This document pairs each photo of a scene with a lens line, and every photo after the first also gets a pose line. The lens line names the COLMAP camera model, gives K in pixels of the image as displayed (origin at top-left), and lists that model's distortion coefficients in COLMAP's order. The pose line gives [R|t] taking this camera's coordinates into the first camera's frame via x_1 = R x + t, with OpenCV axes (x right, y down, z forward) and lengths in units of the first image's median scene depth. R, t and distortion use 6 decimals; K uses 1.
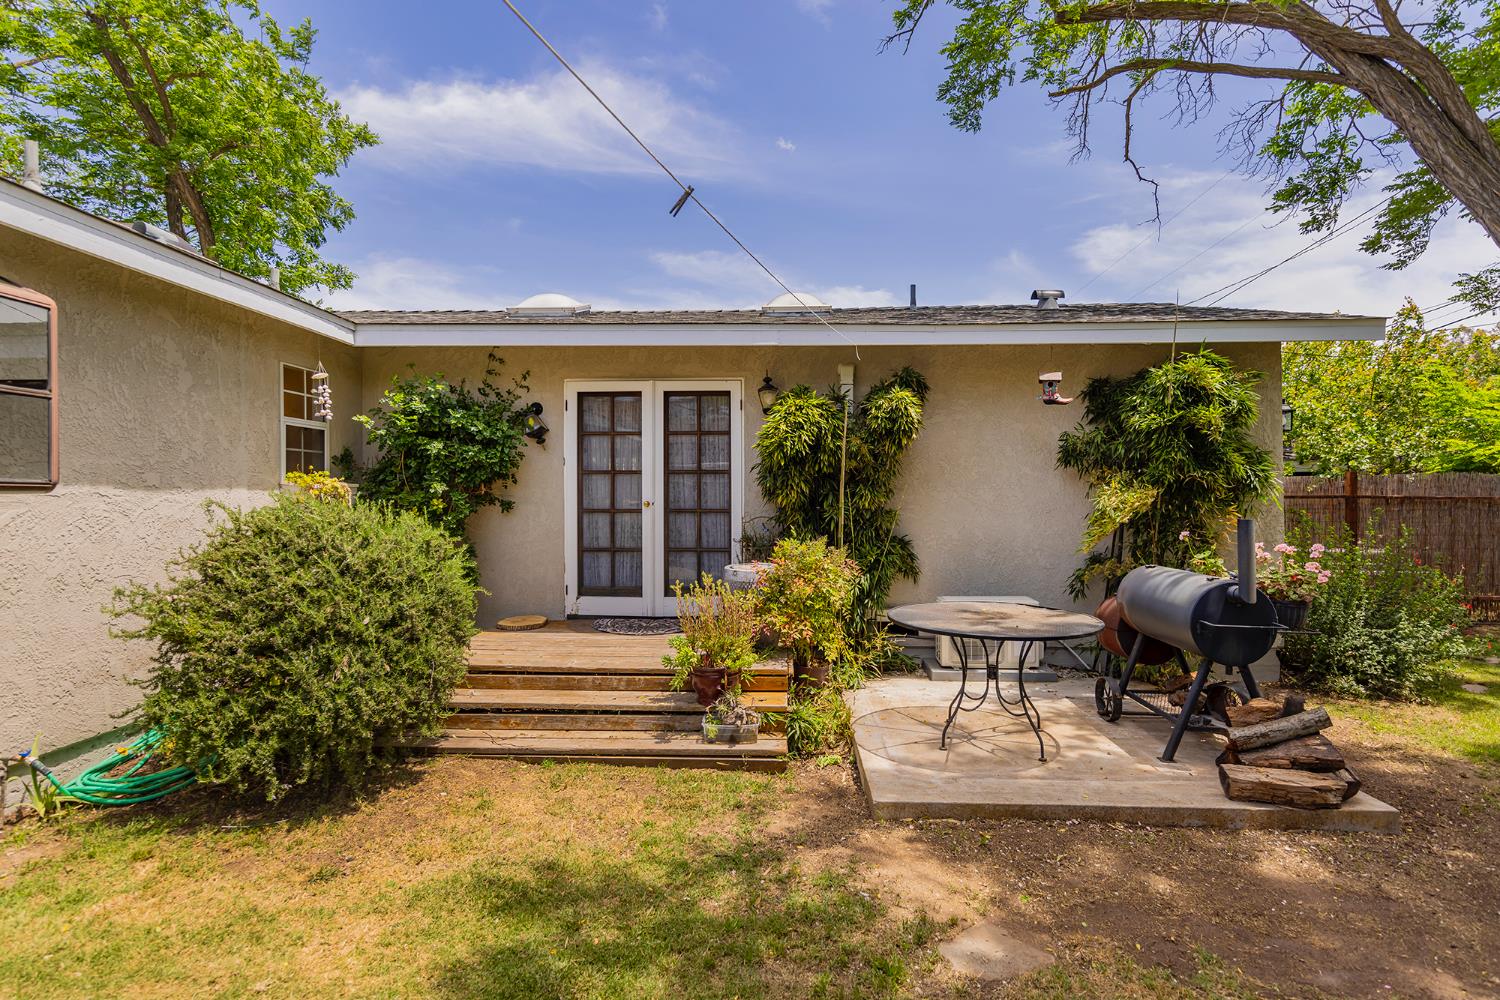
lens RADIAL K [[734.4, 0, 754.4], [0, 734.4, 489.3], [0, 0, 1]] dist [0.009113, 0.000661]
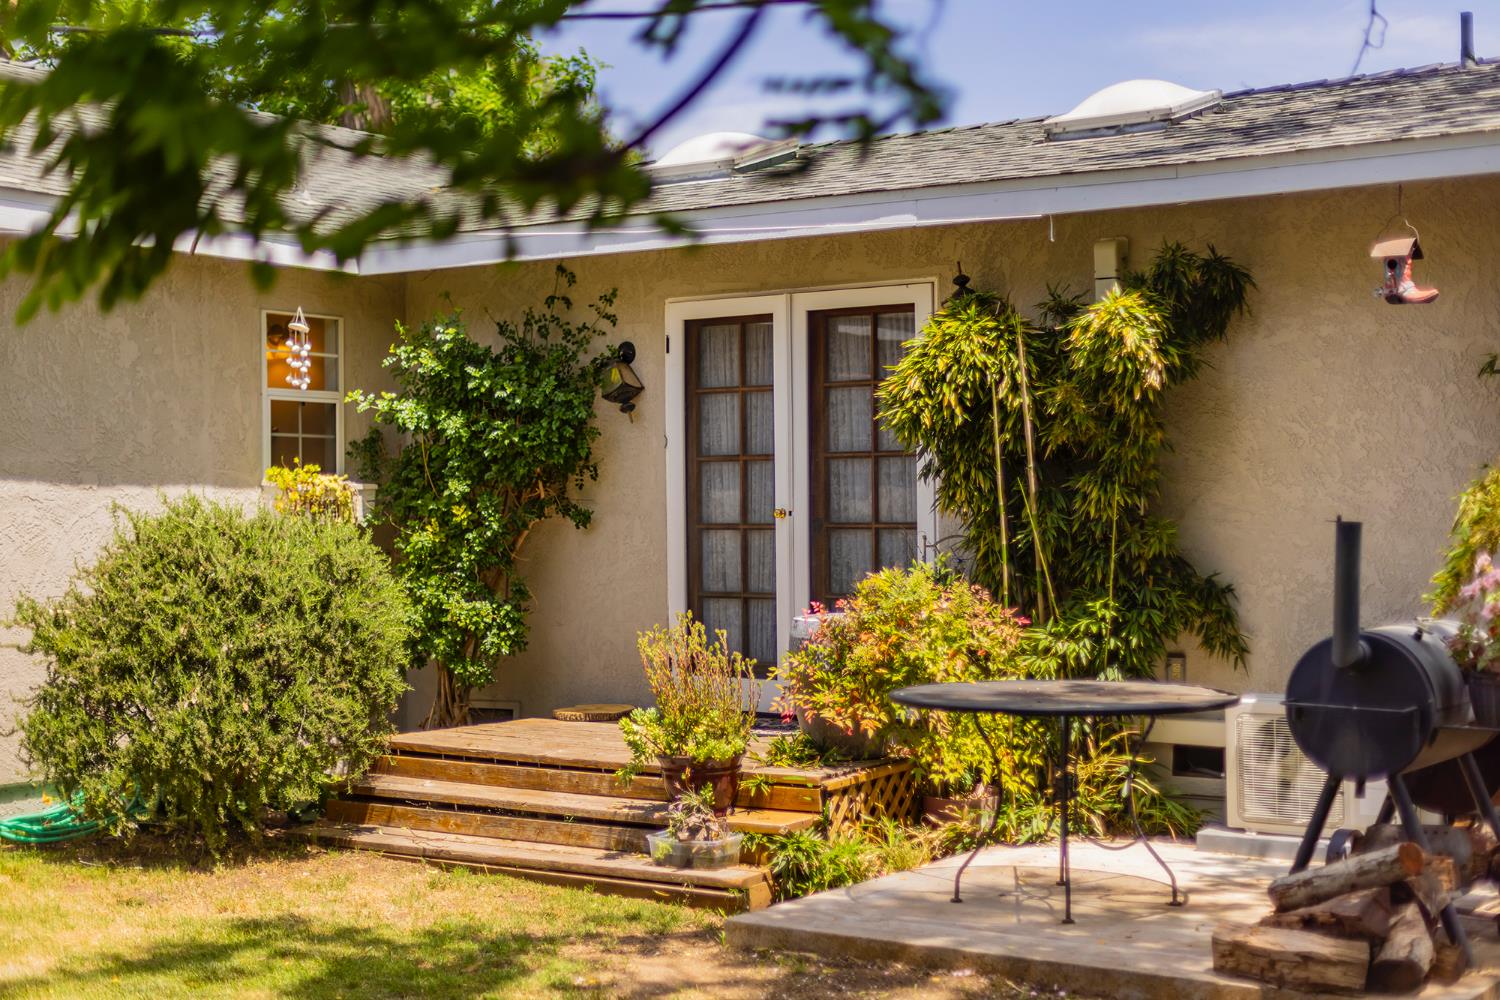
lens RADIAL K [[2133.8, 0, 739.4], [0, 2133.8, 497.9], [0, 0, 1]] dist [-0.014427, 0.000000]
pose [[0.844275, -0.009773, -0.535821, 0.771492], [0.007722, 0.999952, -0.006072, 0.019547], [0.535855, 0.000989, 0.844310, -0.435109]]
